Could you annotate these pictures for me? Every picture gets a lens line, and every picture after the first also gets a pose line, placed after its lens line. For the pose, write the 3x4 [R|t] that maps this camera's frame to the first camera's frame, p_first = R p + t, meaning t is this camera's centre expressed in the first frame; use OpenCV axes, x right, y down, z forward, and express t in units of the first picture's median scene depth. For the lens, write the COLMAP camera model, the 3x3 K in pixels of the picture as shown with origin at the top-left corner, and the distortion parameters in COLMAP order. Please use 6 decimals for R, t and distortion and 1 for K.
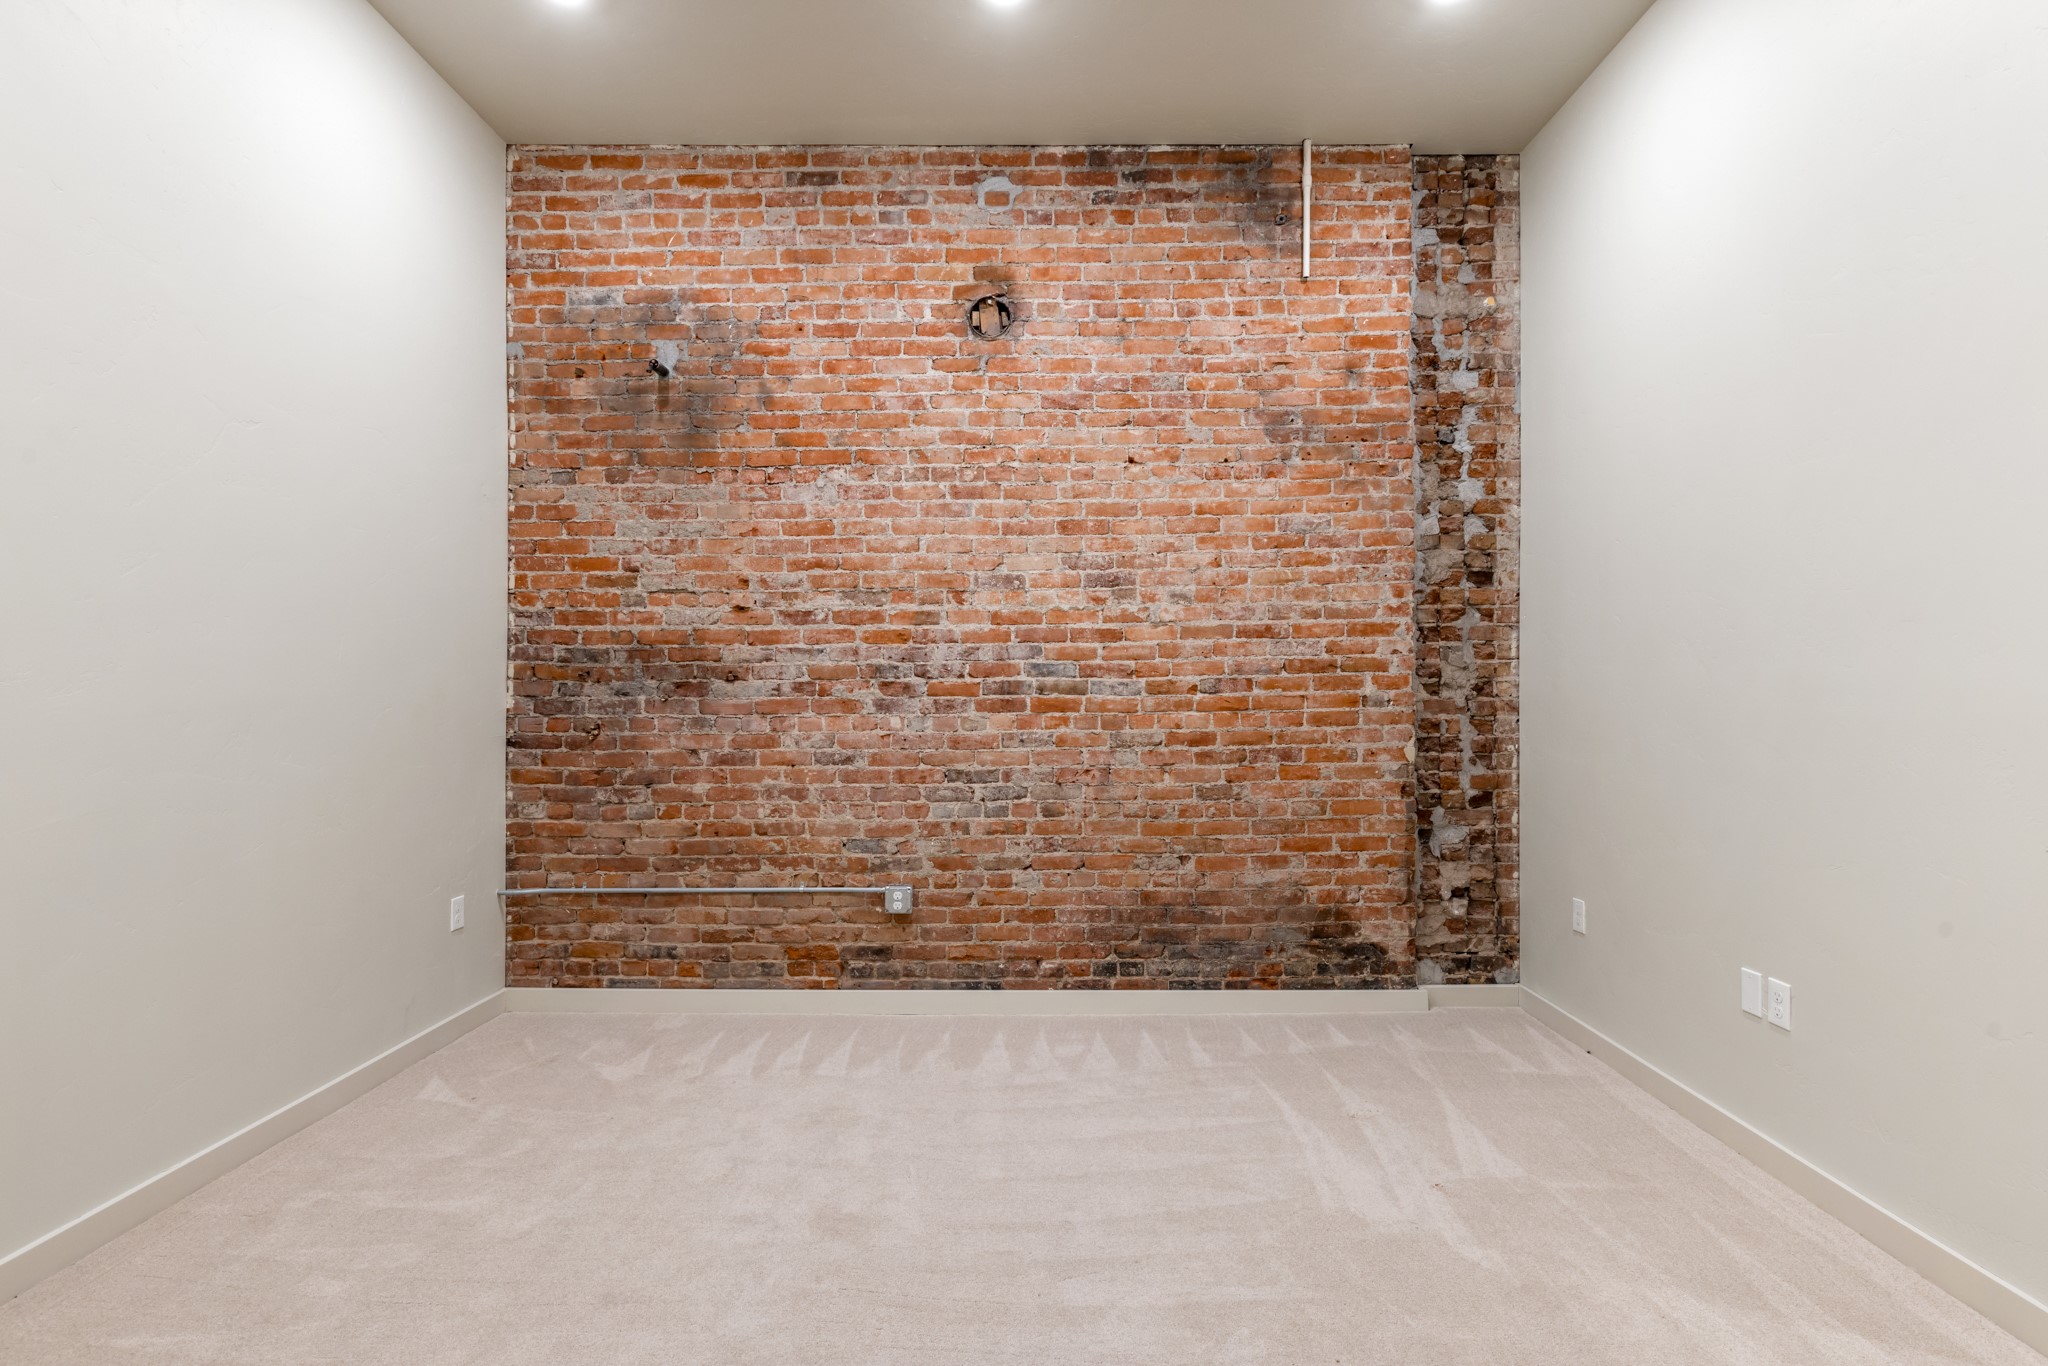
lens RADIAL K [[934.7, 0, 1023.9], [0, 934.7, 691.1], [0, 0, 1]] dist [0.012198, -0.000335]
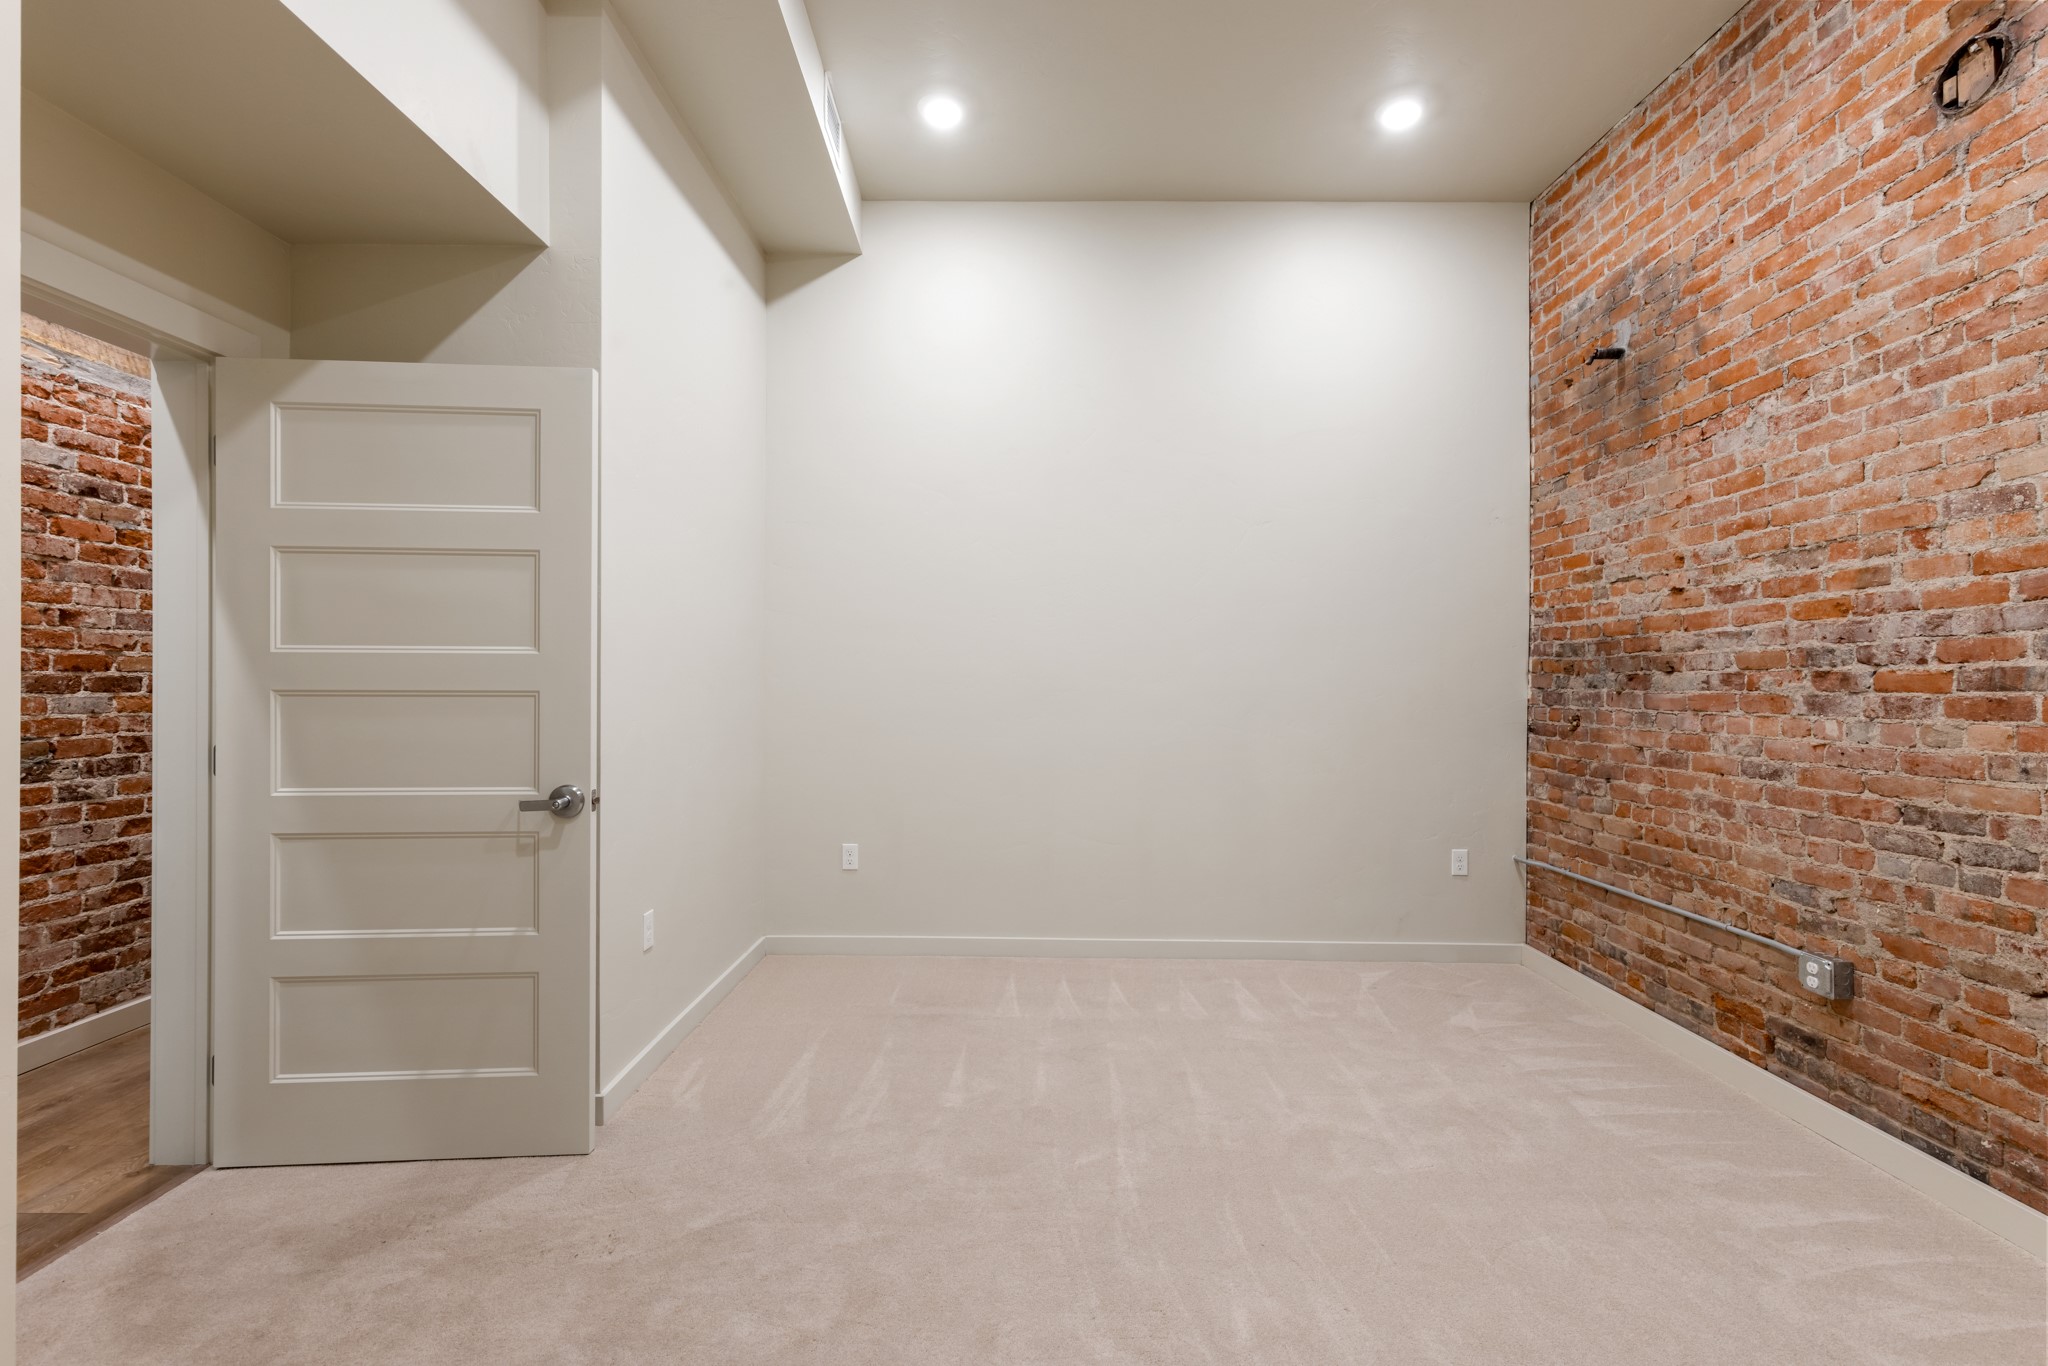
lens RADIAL K [[934.7, 0, 1023.6], [0, 934.7, 678.7], [0, 0, 1]] dist [0.012198, -0.000335]
pose [[0.012771, -0.003963, -0.999911, 0.574719], [-0.004754, 0.999981, -0.004024, 0.001422], [0.999907, 0.004805, 0.012752, 0.374380]]
